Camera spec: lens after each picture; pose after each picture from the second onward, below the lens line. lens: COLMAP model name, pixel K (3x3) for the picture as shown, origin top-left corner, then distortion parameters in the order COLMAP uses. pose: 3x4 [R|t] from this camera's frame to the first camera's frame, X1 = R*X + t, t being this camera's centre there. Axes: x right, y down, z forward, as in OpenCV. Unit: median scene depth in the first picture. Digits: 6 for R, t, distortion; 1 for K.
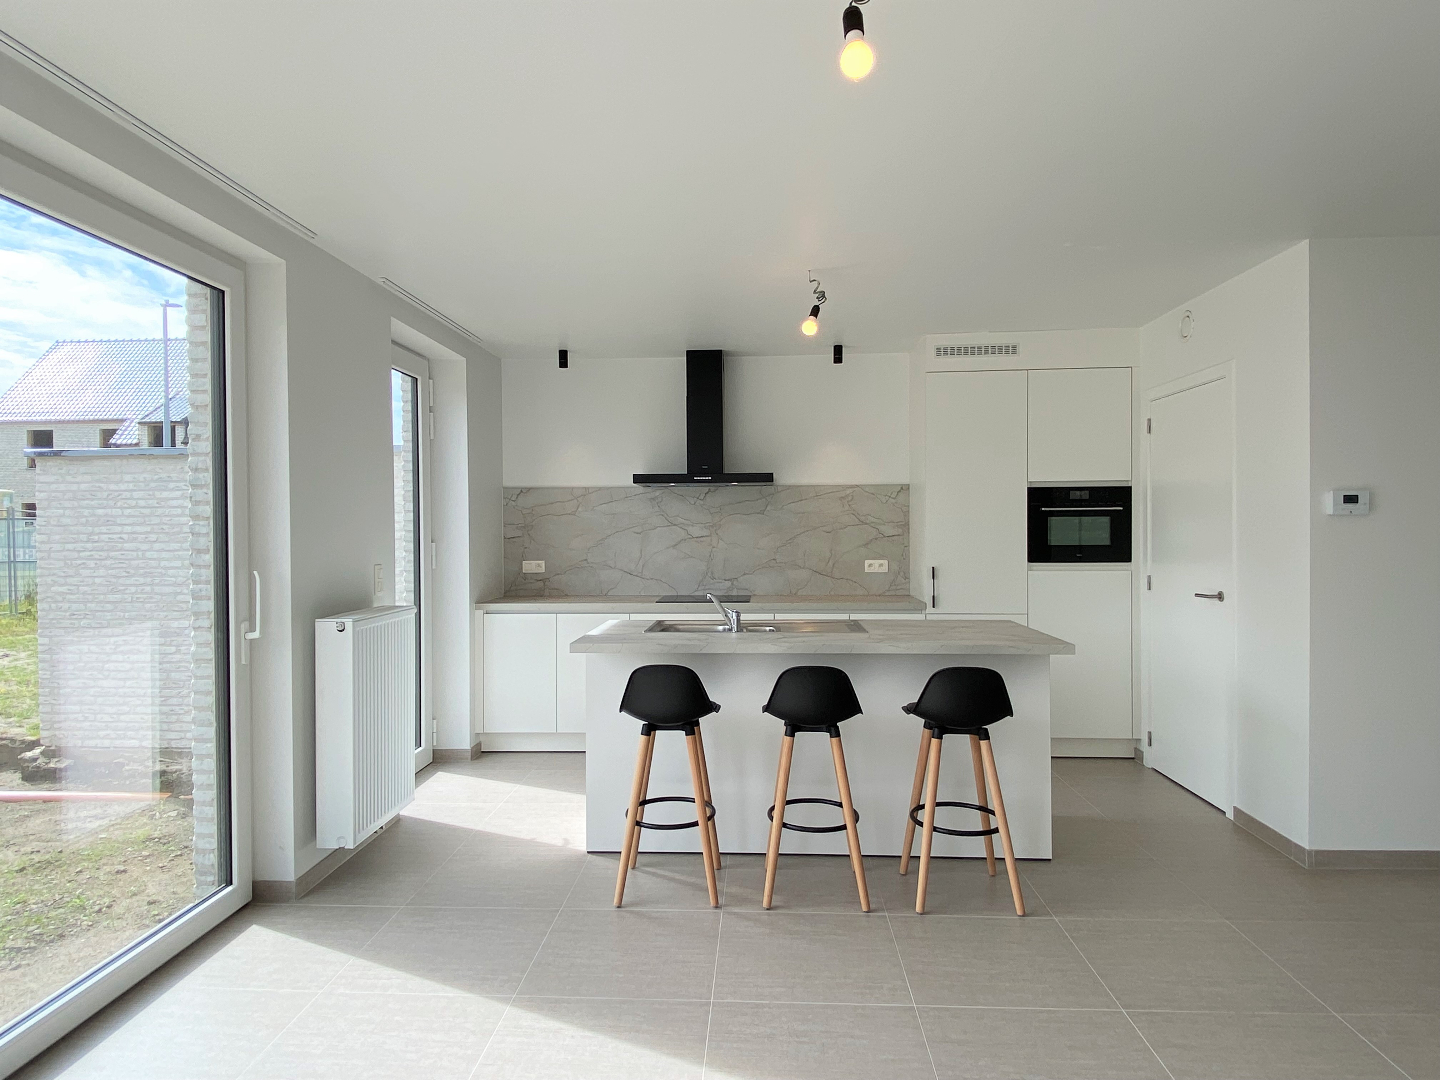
lens RADIAL K [[835.4, 0, 720.0], [0, 835.4, 540.0], [0, 0, 1]] dist [0.005408, 0.000677]
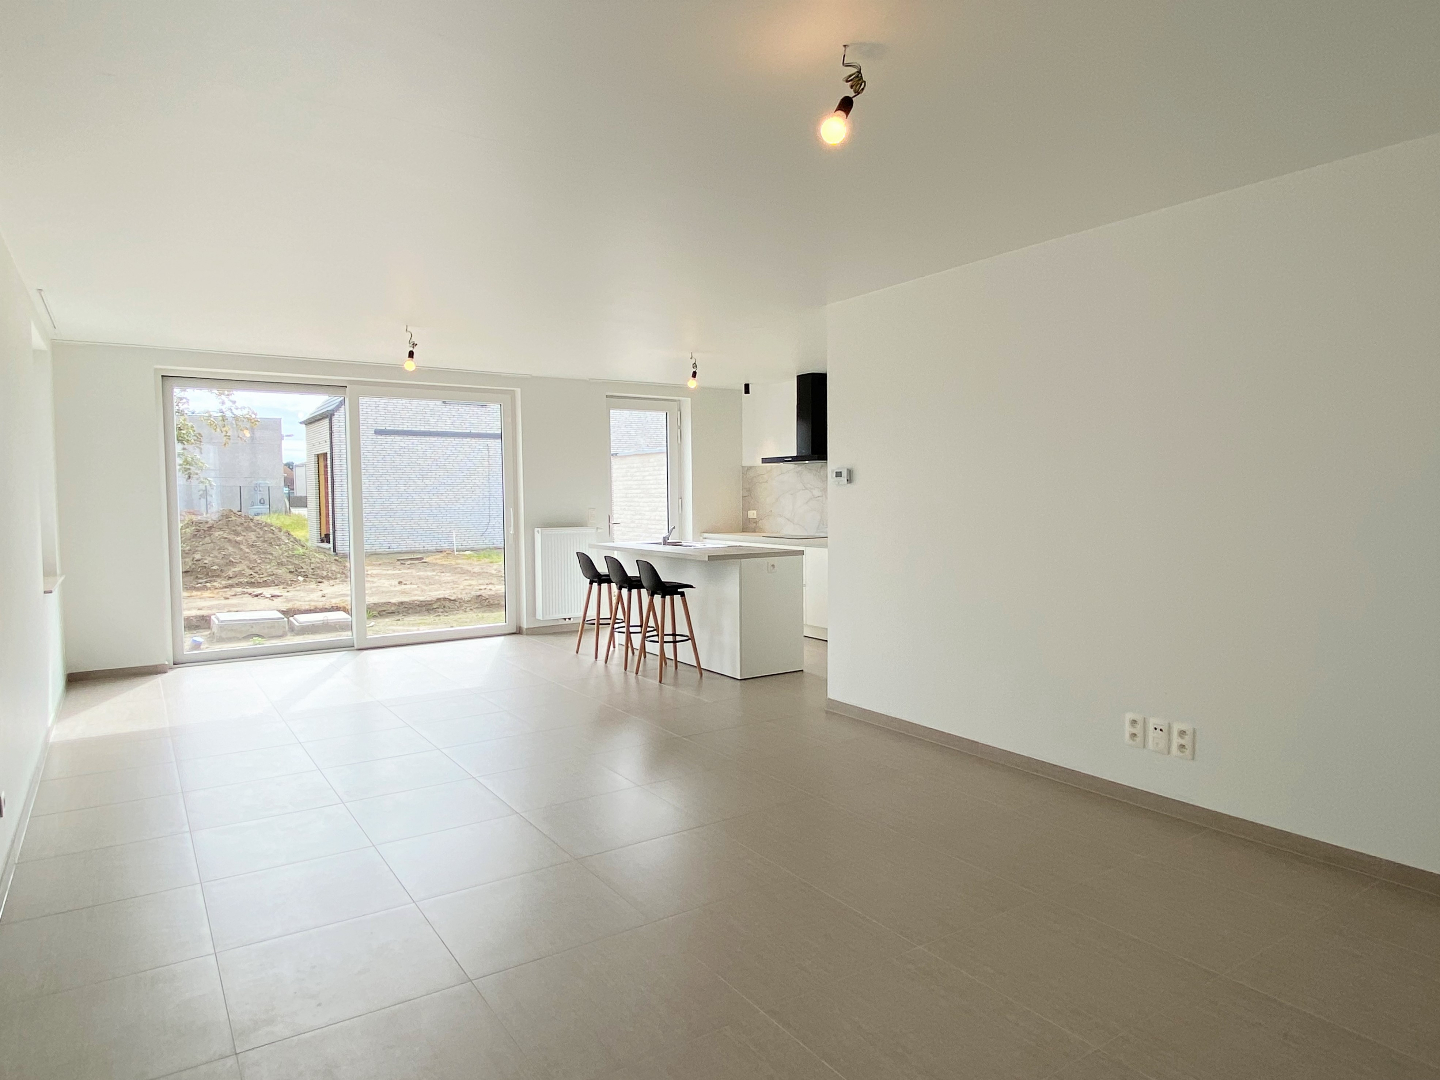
lens RADIAL K [[835.4, 0, 720.0], [0, 835.4, 540.0], [0, 0, 1]] dist [0.005408, 0.000677]
pose [[0.624177, 0.045331, -0.779966, 1.092890], [-0.004116, 0.998492, 0.054738, -0.007807], [0.781272, -0.030956, 0.623423, -0.084770]]
